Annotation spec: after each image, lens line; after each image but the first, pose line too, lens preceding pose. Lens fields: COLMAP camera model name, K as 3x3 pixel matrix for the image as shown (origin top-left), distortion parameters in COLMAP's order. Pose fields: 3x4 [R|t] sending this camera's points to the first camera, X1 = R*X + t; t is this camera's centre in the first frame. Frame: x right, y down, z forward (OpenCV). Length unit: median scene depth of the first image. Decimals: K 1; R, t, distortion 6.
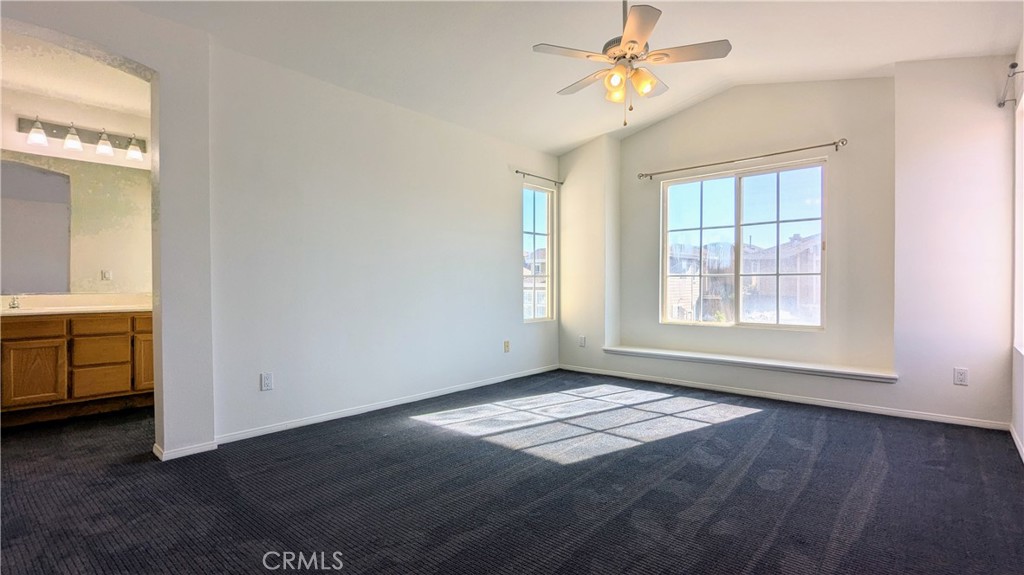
lens RADIAL K [[482.9, 0, 511.9], [0, 482.9, 285.7], [0, 0, 1]] dist [0.000968, -0.000954]
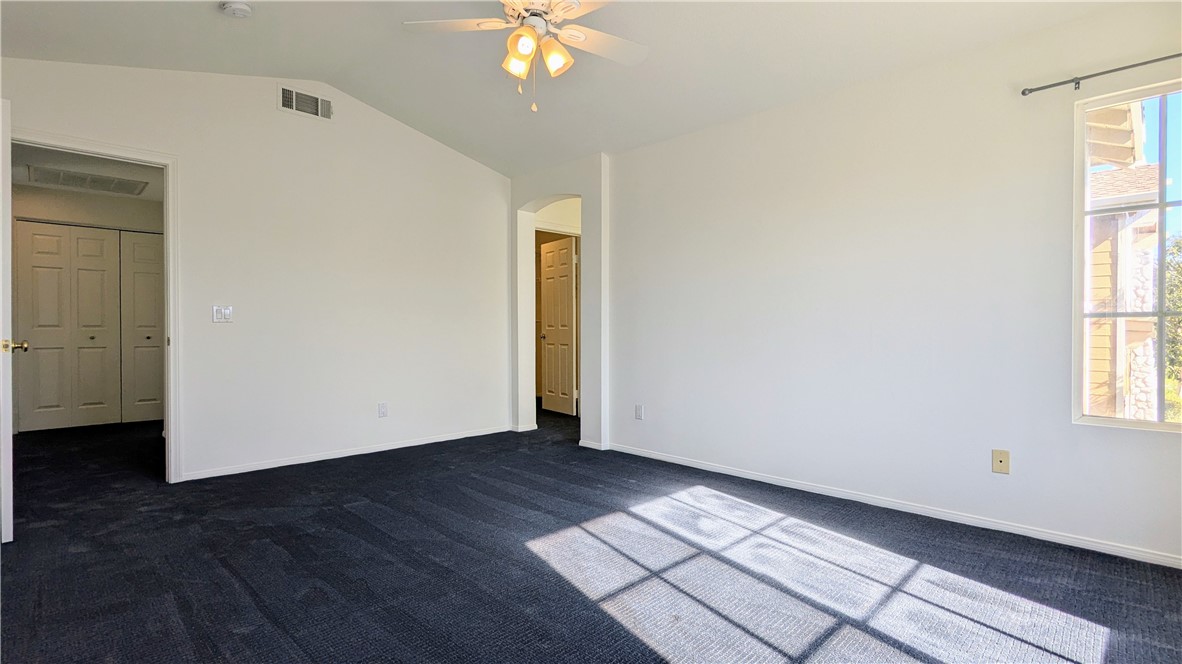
lens RADIAL K [[557.4, 0, 590.4], [0, 557.4, 330.1], [0, 0, 1]] dist [0.000968, -0.000954]
pose [[-0.055224, 0.005398, -0.998459, 0.796021], [-0.002942, 0.999980, 0.005569, -0.012542], [0.998470, 0.003245, -0.055207, 0.851570]]
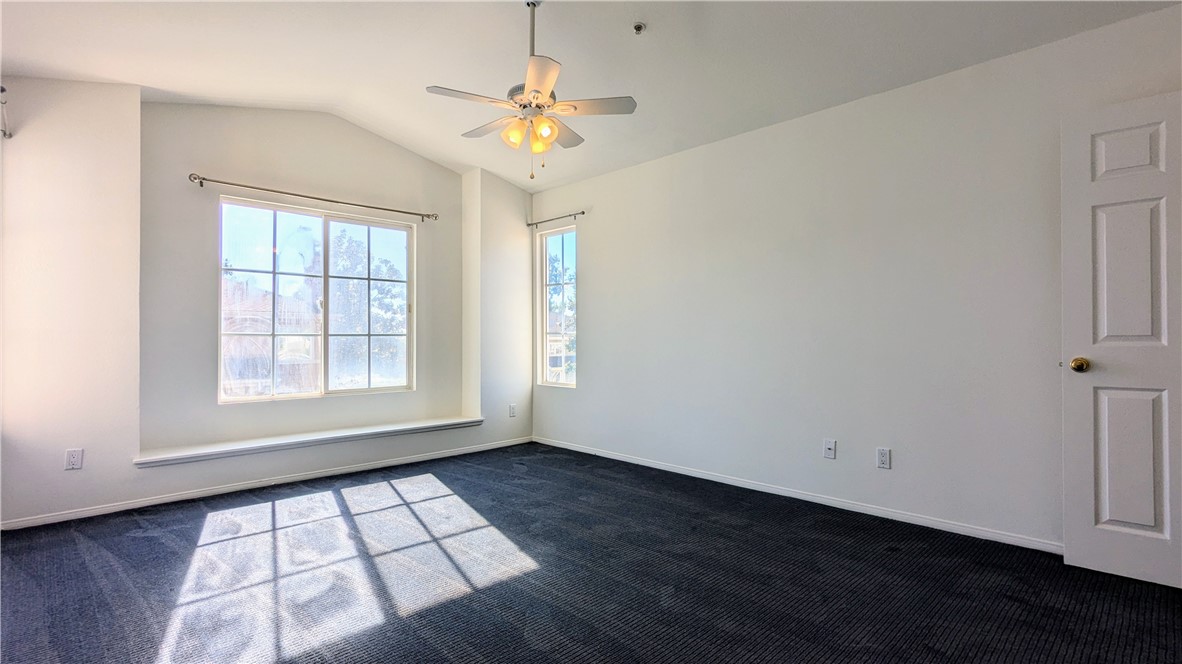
lens RADIAL K [[557.4, 0, 592.1], [0, 557.4, 336.6], [0, 0, 1]] dist [0.000968, -0.000954]
pose [[0.066505, 0.003827, 0.997779, -0.618389], [0.002907, 0.999988, -0.004029, -0.017609], [-0.997782, 0.003169, 0.066493, 0.614487]]
